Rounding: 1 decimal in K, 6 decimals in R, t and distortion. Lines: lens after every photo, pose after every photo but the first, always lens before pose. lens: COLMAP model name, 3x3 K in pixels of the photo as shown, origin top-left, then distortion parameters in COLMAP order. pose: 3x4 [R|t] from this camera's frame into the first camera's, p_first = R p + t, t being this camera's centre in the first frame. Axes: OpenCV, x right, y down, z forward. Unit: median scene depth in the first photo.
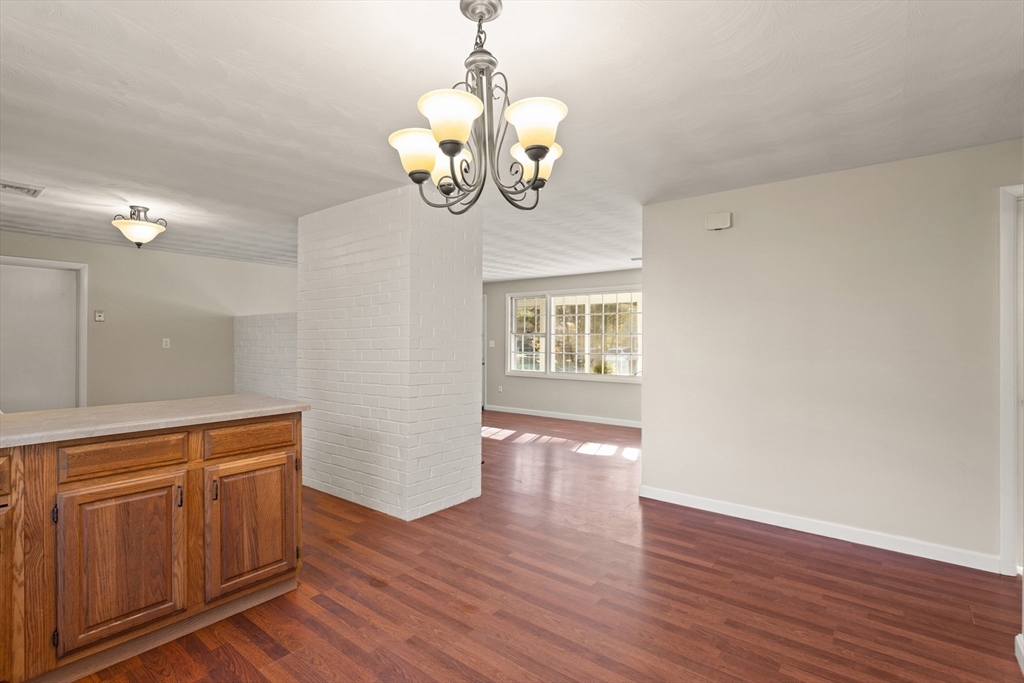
lens RADIAL K [[487.9, 0, 509.7], [0, 487.9, 343.5], [0, 0, 1]] dist [0.002770, 0.001763]
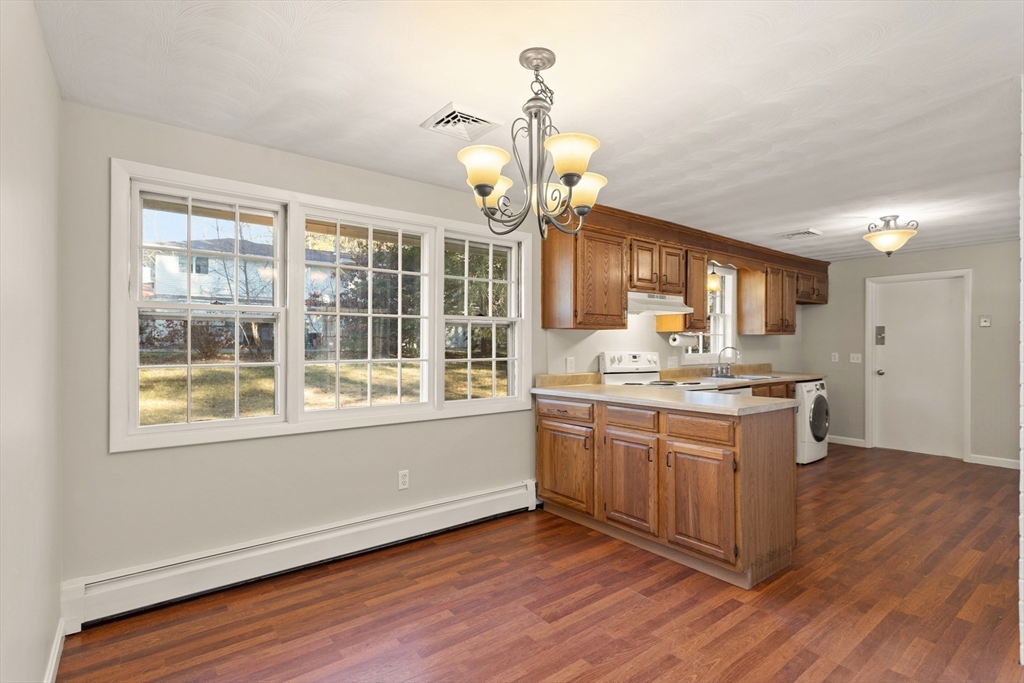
lens RADIAL K [[487.9, 0, 512.4], [0, 487.9, 342.6], [0, 0, 1]] dist [0.002770, 0.001763]
pose [[-0.228621, -0.006267, -0.973495, 0.747054], [-0.007928, 0.999958, -0.004575, -0.008572], [0.973483, 0.006672, -0.228661, 0.831474]]
